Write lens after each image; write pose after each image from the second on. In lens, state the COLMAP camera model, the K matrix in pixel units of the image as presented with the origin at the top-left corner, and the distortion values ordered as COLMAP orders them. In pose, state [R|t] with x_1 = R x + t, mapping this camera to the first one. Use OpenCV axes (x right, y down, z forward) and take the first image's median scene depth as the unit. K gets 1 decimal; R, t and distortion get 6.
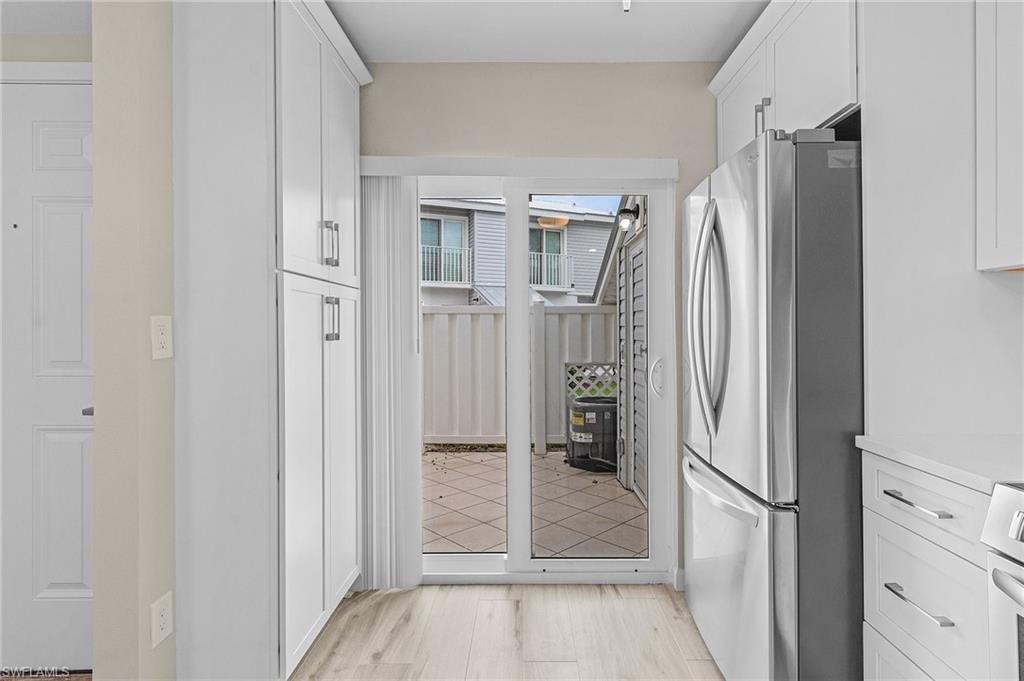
lens RADIAL K [[478.2, 0, 531.7], [0, 478.2, 323.7], [0, 0, 1]] dist [0.002038, -0.001941]
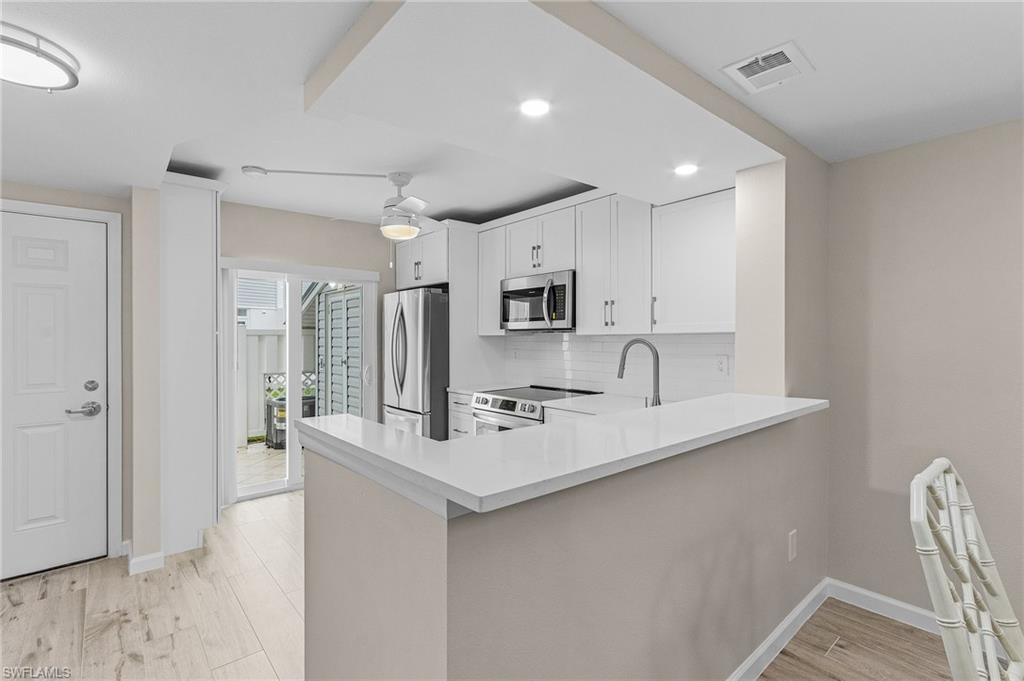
lens RADIAL K [[478.2, 0, 506.3], [0, 478.2, 331.0], [0, 0, 1]] dist [0.002038, -0.001941]
pose [[0.769417, 0.005764, 0.638721, -0.326505], [-0.006230, 0.999979, -0.001519, -0.043467], [-0.638717, -0.002811, 0.769437, -0.527649]]
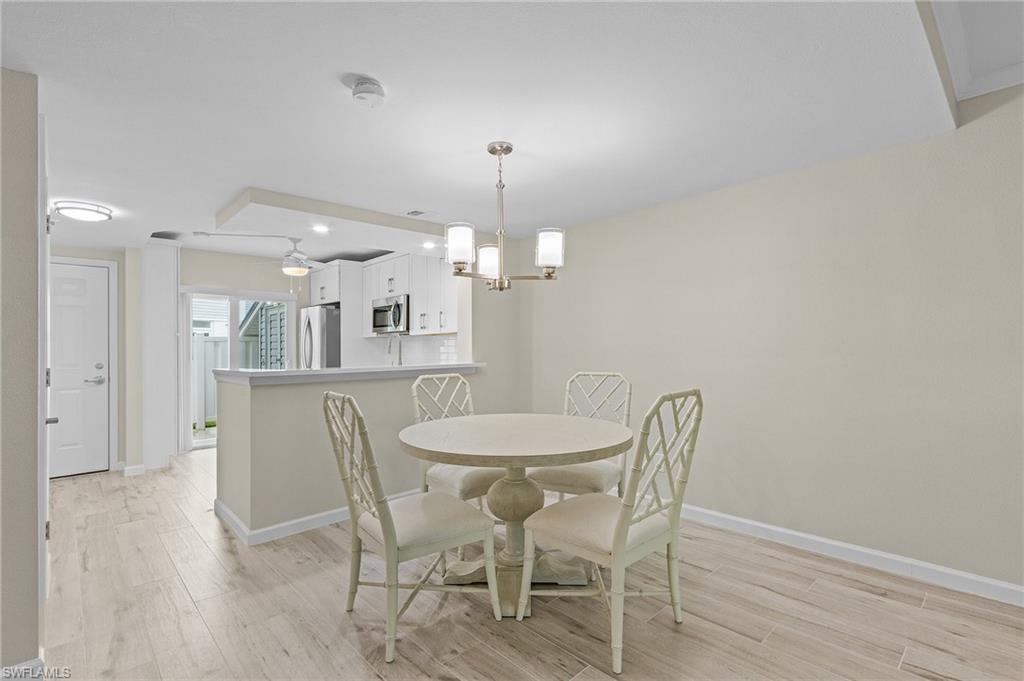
lens RADIAL K [[478.2, 0, 502.8], [0, 478.2, 341.6], [0, 0, 1]] dist [0.002038, -0.001941]
pose [[0.741762, 0.004782, 0.670646, -0.399029], [-0.000902, 0.999981, -0.006132, -0.013238], [-0.670662, 0.003943, 0.741752, -1.115033]]
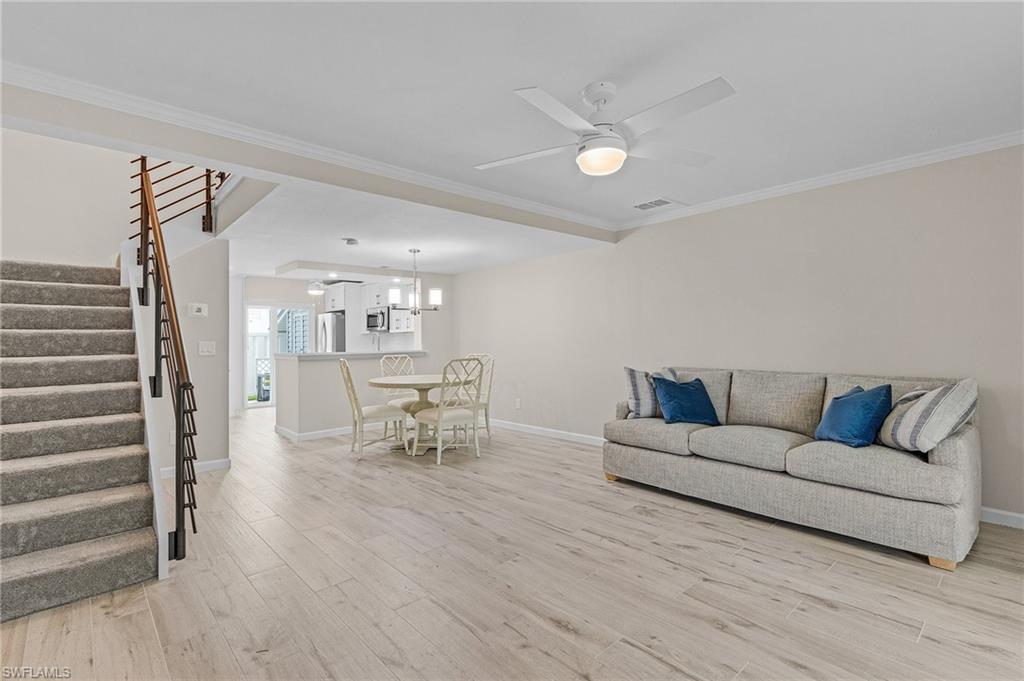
lens RADIAL K [[478.2, 0, 511.8], [0, 478.2, 336.3], [0, 0, 1]] dist [0.002038, -0.001941]
pose [[0.742419, -0.005277, 0.669915, -0.684742], [0.004853, 0.999985, 0.002498, -0.025630], [-0.669918, 0.001397, 0.742434, -1.824798]]
